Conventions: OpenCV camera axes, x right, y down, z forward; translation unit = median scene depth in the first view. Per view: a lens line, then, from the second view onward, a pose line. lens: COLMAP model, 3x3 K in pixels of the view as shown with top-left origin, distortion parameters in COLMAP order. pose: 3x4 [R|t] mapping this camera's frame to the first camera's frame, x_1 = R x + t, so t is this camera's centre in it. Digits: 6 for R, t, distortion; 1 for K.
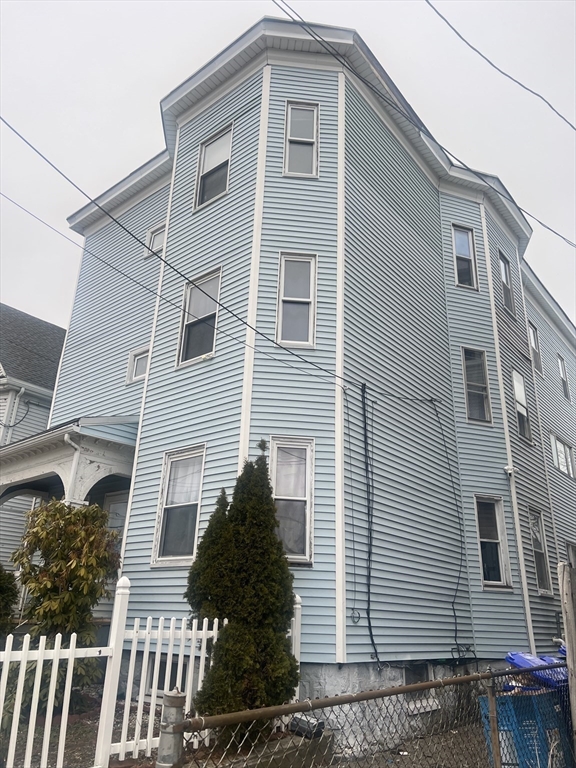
lens RADIAL K [[584.3, 0, 282.8], [0, 584.3, 383.9], [0, 0, 1]] dist [0.029101, -0.033343]
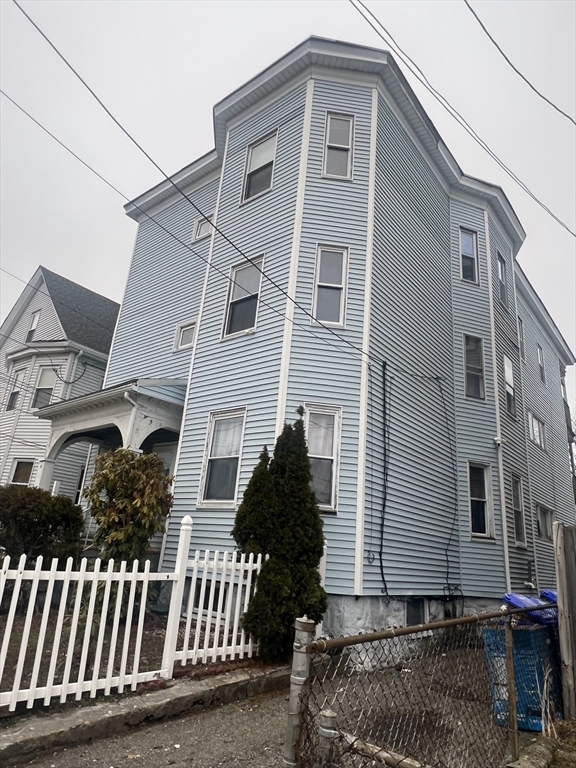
lens RADIAL K [[502.1, 0, 286.6], [0, 502.1, 379.7], [0, 0, 1]] dist [-0.021653, 0.014334]
pose [[0.998809, 0.048660, -0.003561, -0.046067], [-0.048452, 0.997816, 0.044890, 0.000370], [0.005738, -0.044664, 0.998986, 0.003601]]
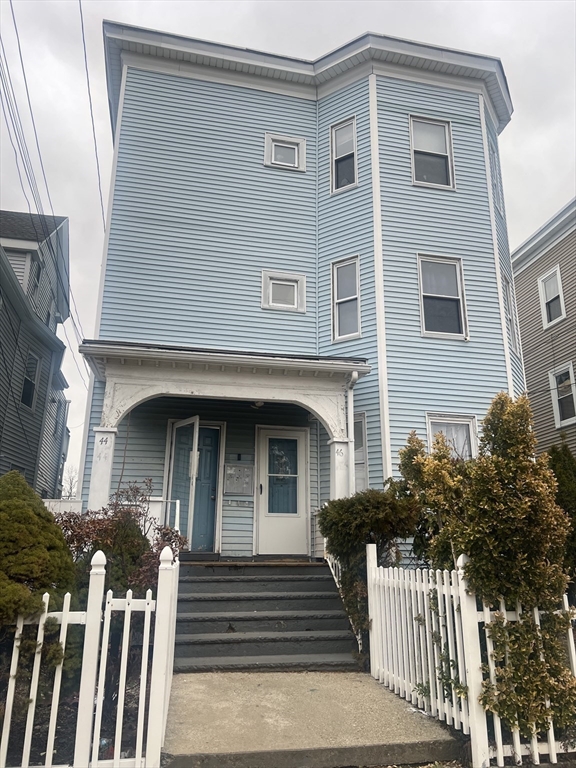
lens RADIAL K [[584.3, 0, 284.9], [0, 584.3, 383.3], [0, 0, 1]] dist [0.029101, -0.033343]
pose [[0.614842, 0.211407, 0.759787, -1.146449], [-0.283133, 0.958346, -0.037535, 0.174231], [-0.736074, -0.192043, 0.649087, 0.475099]]
